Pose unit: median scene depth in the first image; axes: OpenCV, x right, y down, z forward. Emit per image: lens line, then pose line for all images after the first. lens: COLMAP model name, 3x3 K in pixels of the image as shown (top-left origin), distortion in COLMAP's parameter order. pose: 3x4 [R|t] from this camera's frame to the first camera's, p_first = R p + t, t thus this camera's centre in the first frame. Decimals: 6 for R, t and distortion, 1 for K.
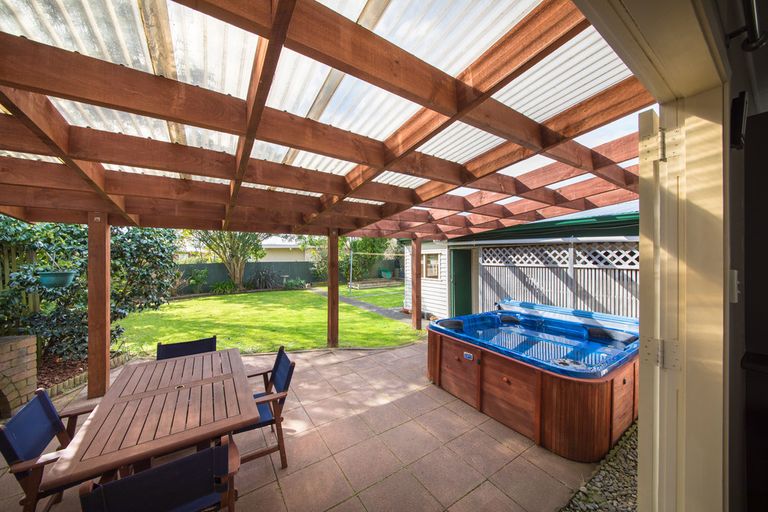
lens RADIAL K [[269.6, 0, 384.0], [0, 269.6, 256.0], [0, 0, 1]] dist [-0.003311, -0.000373]
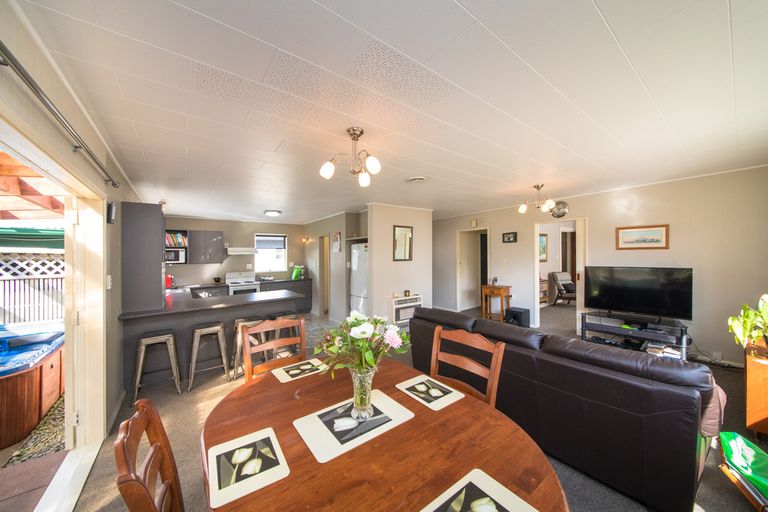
lens RADIAL K [[268.4, 0, 384.0], [0, 268.4, 256.0], [0, 0, 1]] dist [-0.000712, -0.000013]
pose [[-0.060261, 0.004033, 0.998175, -0.306276], [0.008887, 0.999954, -0.003503, -0.027666], [-0.998143, 0.008660, -0.060294, -0.325009]]
